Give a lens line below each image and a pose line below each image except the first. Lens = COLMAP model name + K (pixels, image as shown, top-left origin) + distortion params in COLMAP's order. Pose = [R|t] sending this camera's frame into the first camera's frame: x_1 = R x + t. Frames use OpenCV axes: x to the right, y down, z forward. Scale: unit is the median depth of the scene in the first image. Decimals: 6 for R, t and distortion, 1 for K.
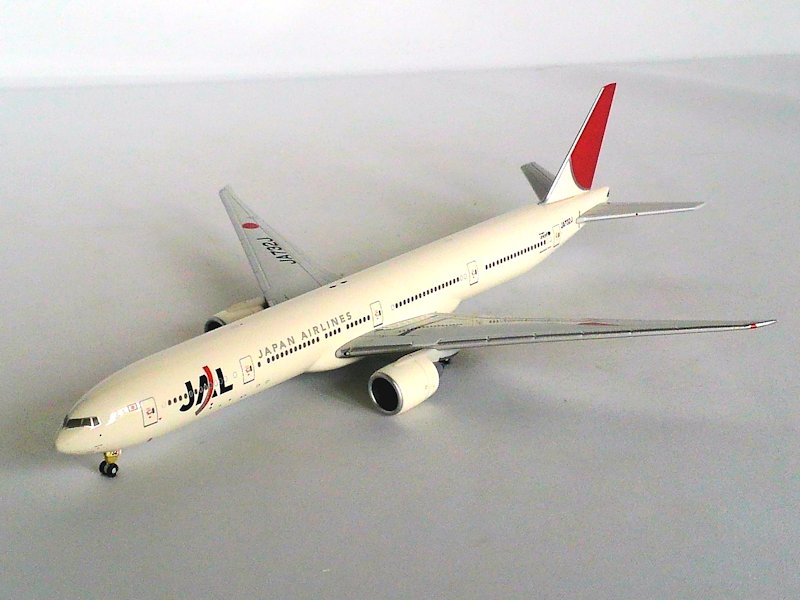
lens RADIAL K [[1824.3, 0, 400.0], [0, 1824.3, 300.0], [0, 0, 1]] dist [0.512332, 0.088750]
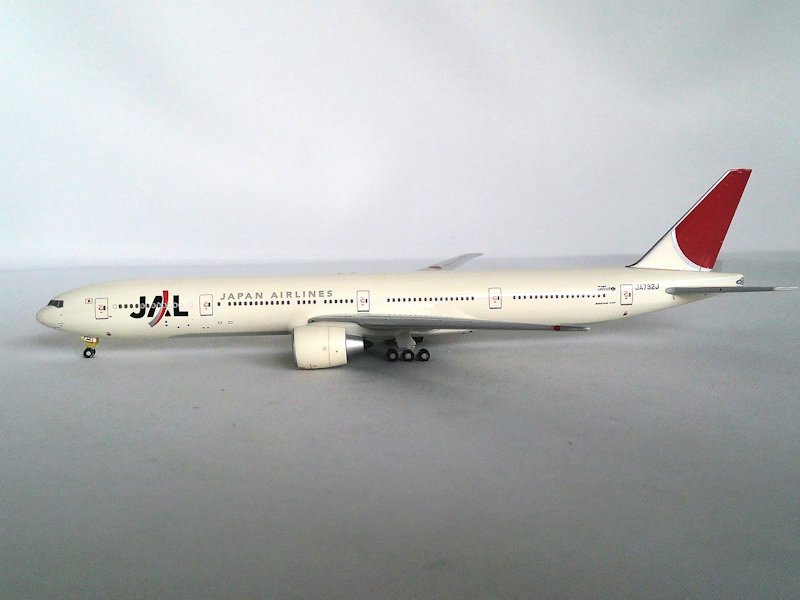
lens RADIAL K [[1824.3, 0, 400.0], [0, 1824.3, 300.0], [0, 0, 1]] dist [0.512332, 0.088750]
pose [[0.714807, 0.145596, -0.683997, 0.840239], [-0.251489, 0.966171, -0.057158, 0.071159], [0.652536, 0.212875, 0.727242, 0.176790]]
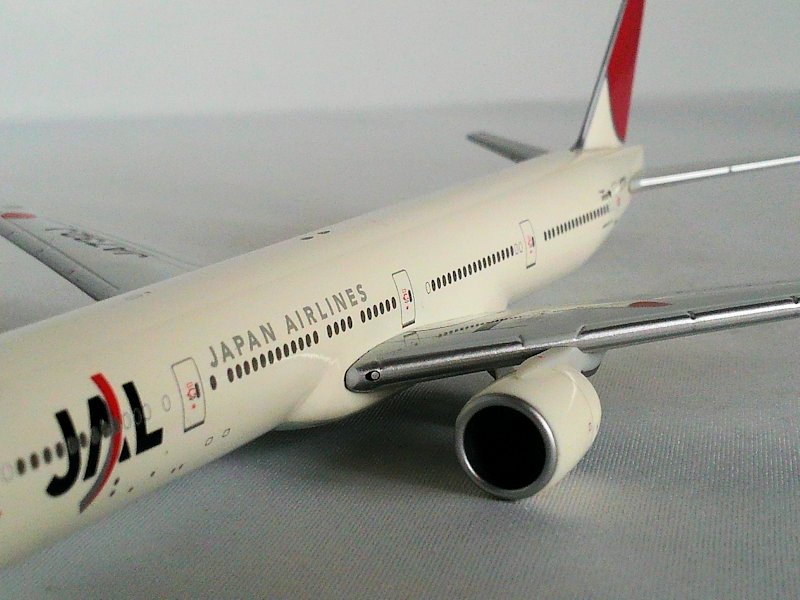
lens RADIAL K [[1824.3, 0, 400.0], [0, 1824.3, 300.0], [0, 0, 1]] dist [0.512332, 0.088750]
pose [[0.962526, -0.055003, 0.265554, -0.138610], [0.098319, 0.983373, -0.152682, 0.079842], [-0.252741, 0.173069, 0.951929, 0.605797]]
